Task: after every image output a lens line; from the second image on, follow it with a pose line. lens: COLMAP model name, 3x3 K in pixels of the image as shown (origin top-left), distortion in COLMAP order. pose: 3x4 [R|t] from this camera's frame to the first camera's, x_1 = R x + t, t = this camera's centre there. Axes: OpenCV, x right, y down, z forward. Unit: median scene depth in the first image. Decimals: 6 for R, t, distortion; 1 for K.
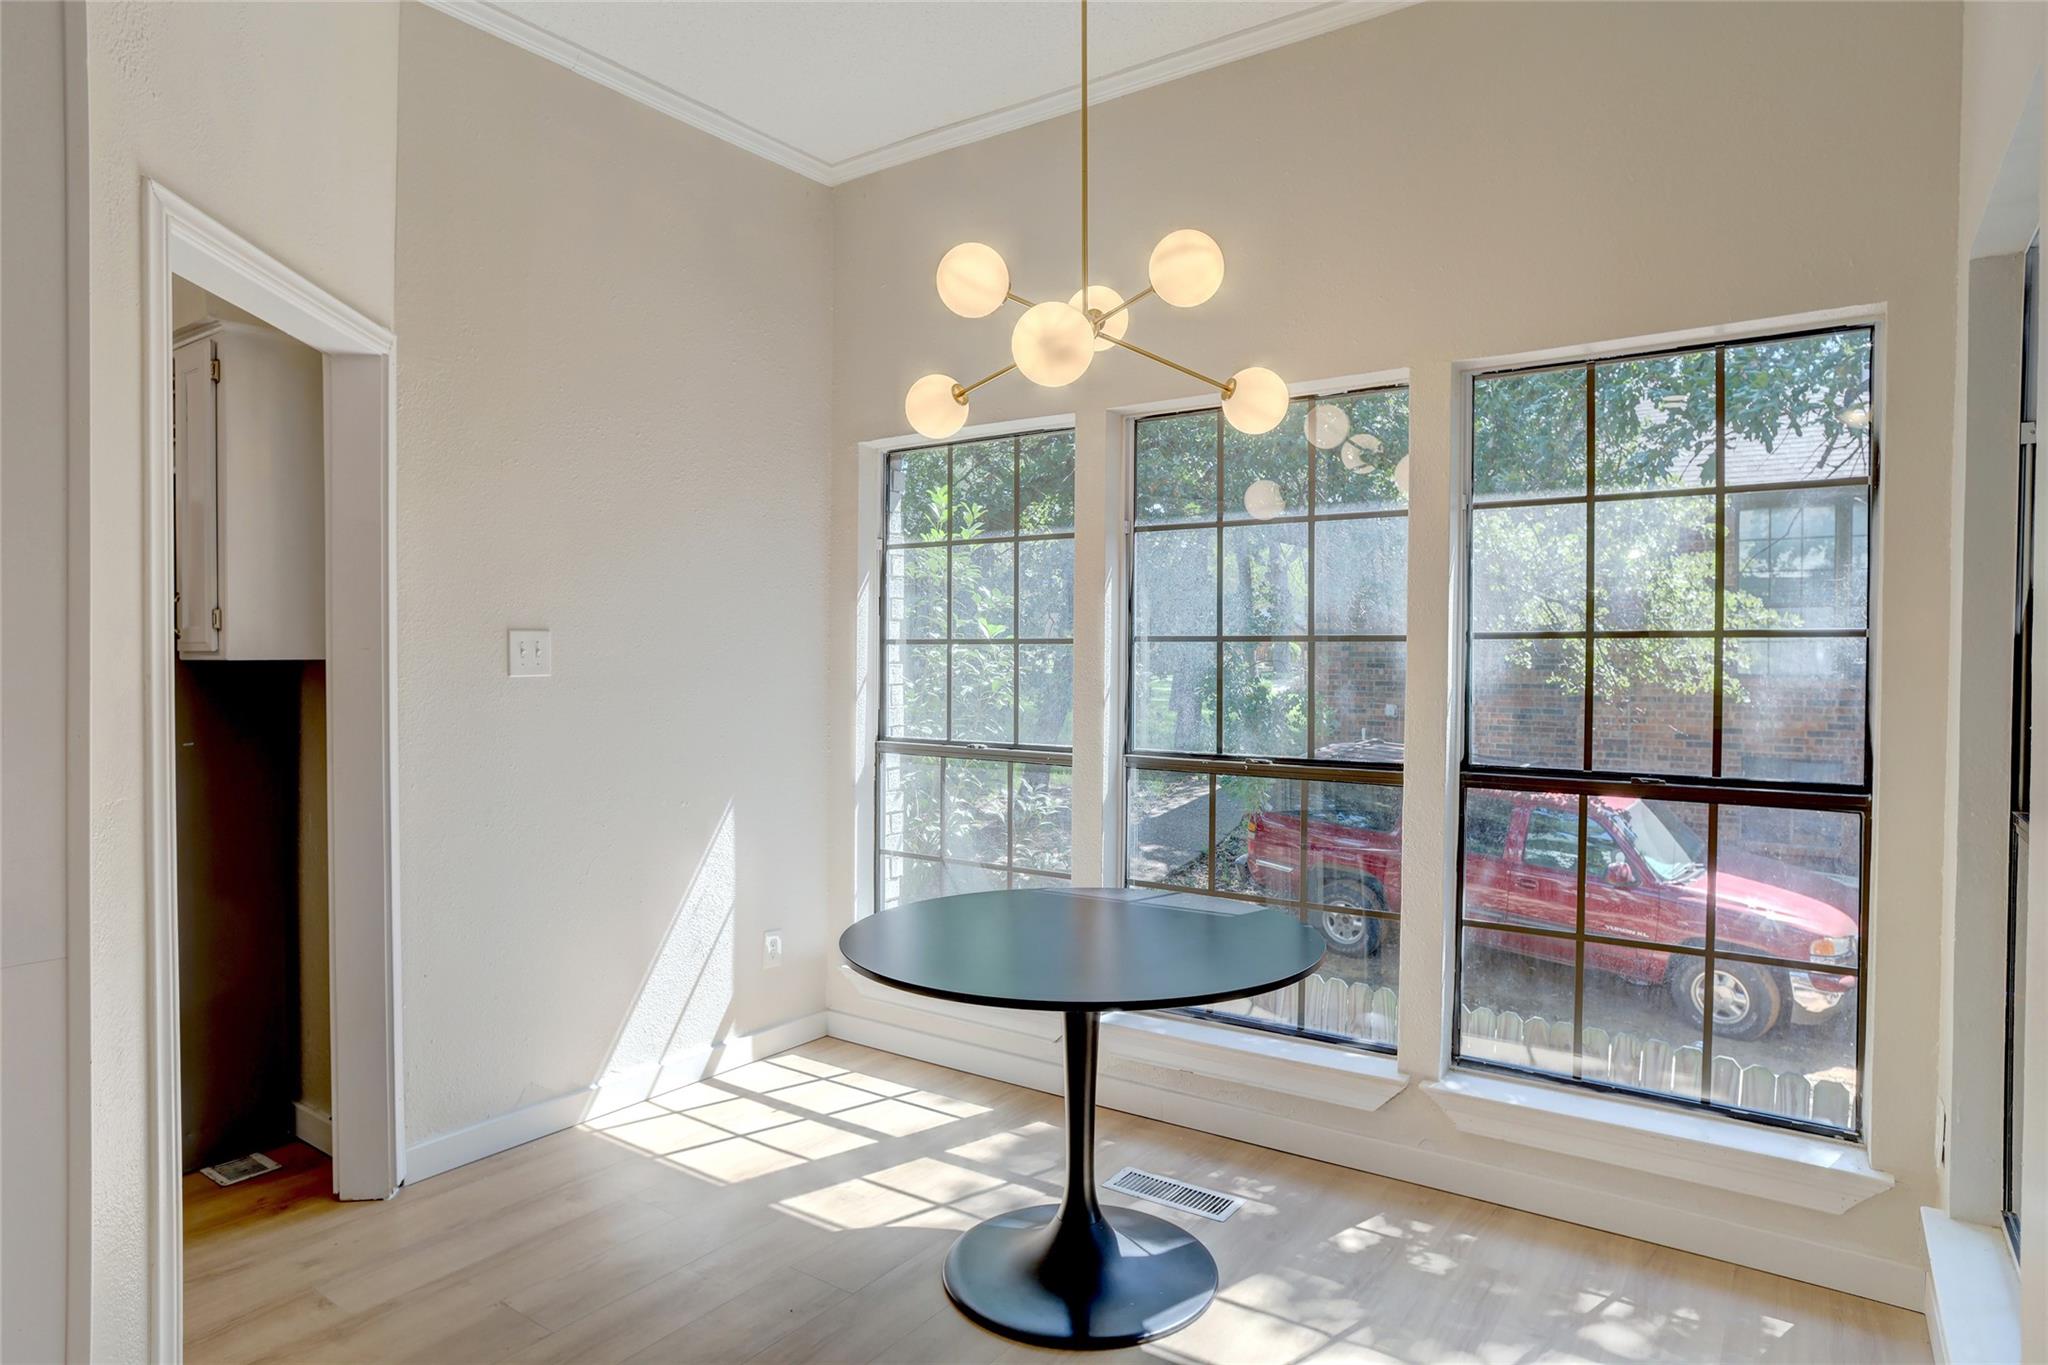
lens RADIAL K [[1177.8, 0, 1022.1], [0, 1177.8, 675.5], [0, 0, 1]] dist [-0.004149, 0.000281]
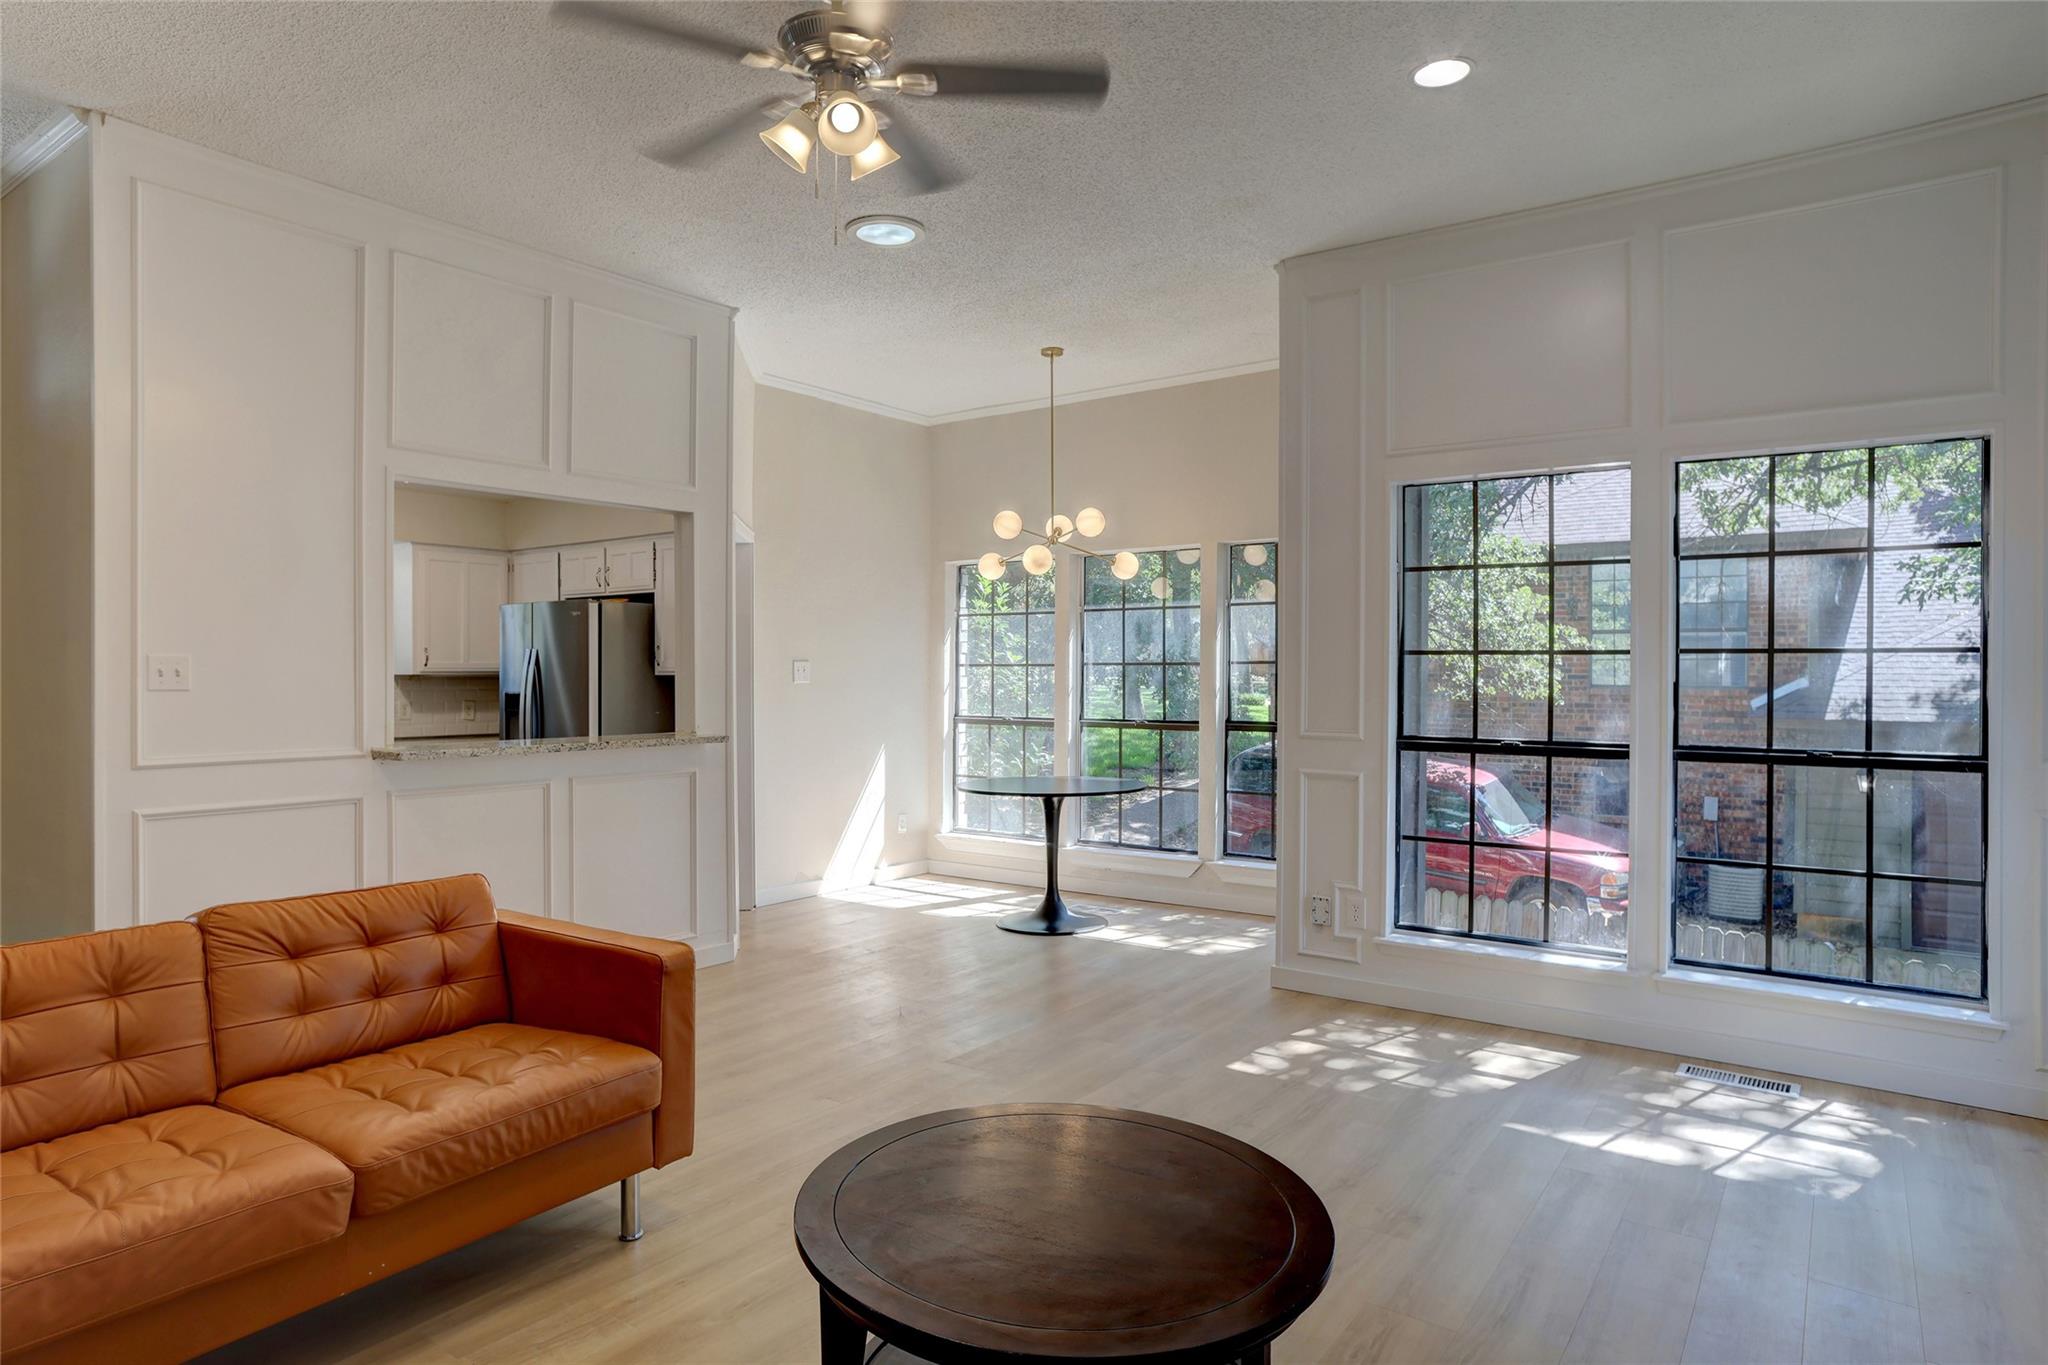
lens RADIAL K [[1177.8, 0, 1026.4], [0, 1177.8, 678.2], [0, 0, 1]] dist [-0.004149, 0.000281]
pose [[0.999916, -0.003304, -0.012551, 0.018907], [0.003153, 0.999922, -0.012095, 0.017271], [0.012590, 0.012054, 0.999848, -0.991201]]
